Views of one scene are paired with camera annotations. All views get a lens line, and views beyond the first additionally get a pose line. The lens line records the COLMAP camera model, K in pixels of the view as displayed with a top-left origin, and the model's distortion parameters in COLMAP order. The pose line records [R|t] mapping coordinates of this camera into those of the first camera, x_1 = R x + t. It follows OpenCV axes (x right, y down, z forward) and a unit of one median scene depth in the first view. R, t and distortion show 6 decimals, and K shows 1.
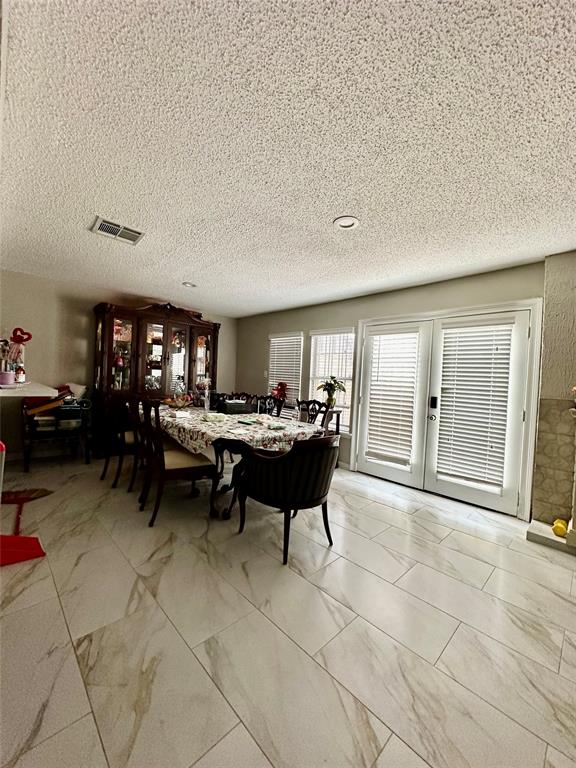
lens RADIAL K [[305.1, 0, 289.3], [0, 305.1, 381.0], [0, 0, 1]] dist [-0.001695, -0.000243]
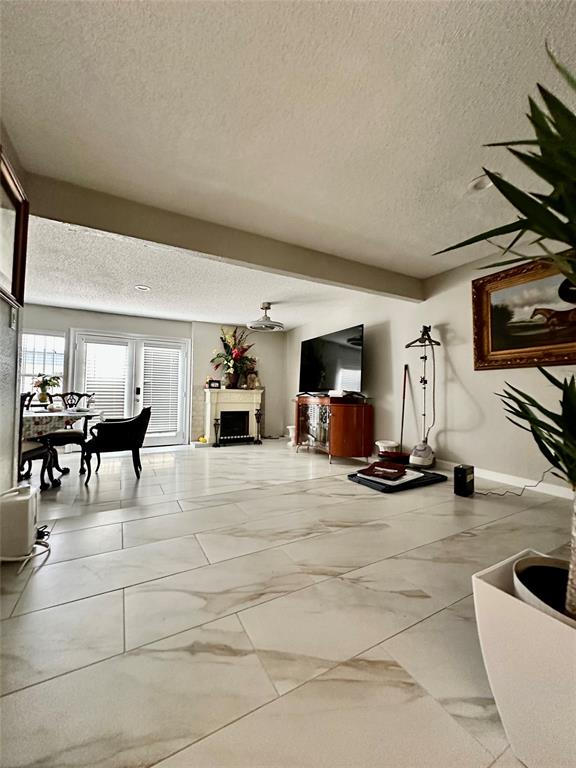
lens RADIAL K [[305.1, 0, 287.4], [0, 305.1, 382.2], [0, 0, 1]] dist [-0.001695, -0.000243]
pose [[0.266044, -0.008259, 0.963926, -1.000155], [0.005084, 0.999961, 0.007165, 0.017857], [-0.963948, 0.002995, 0.266075, -0.215265]]
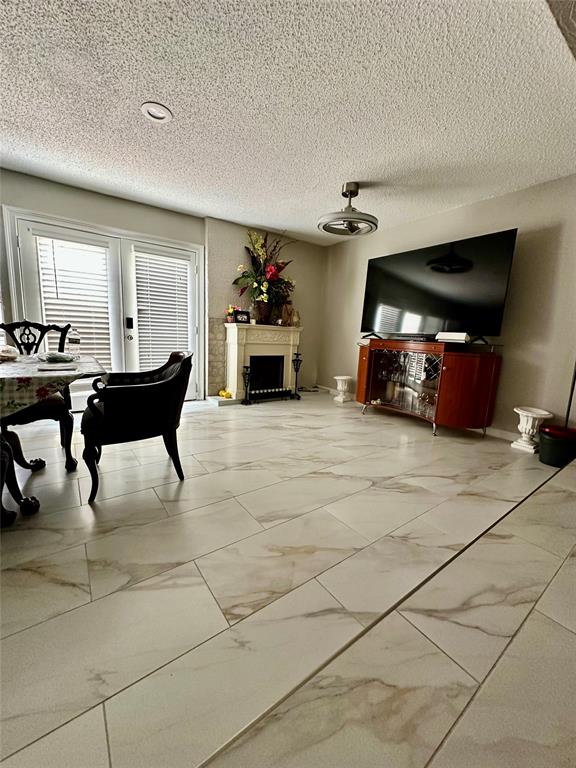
lens RADIAL K [[305.1, 0, 286.9], [0, 305.1, 382.5], [0, 0, 1]] dist [-0.001695, -0.000243]
pose [[0.145688, -0.203439, 0.968188, -0.589783], [-0.031845, 0.977158, 0.210116, 0.036880], [-0.988818, -0.061443, 0.135882, 0.353478]]
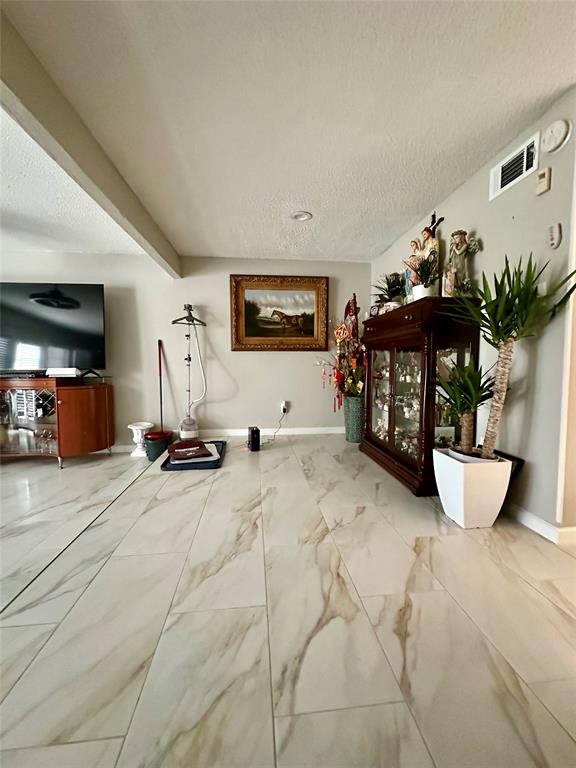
lens RADIAL K [[305.1, 0, 289.2], [0, 305.1, 383.0], [0, 0, 1]] dist [-0.001695, -0.000243]
pose [[-0.790267, -0.081888, 0.607266, -0.791565], [-0.033045, 0.995284, 0.091207, -0.002504], [-0.611871, 0.052011, -0.789246, 0.320146]]
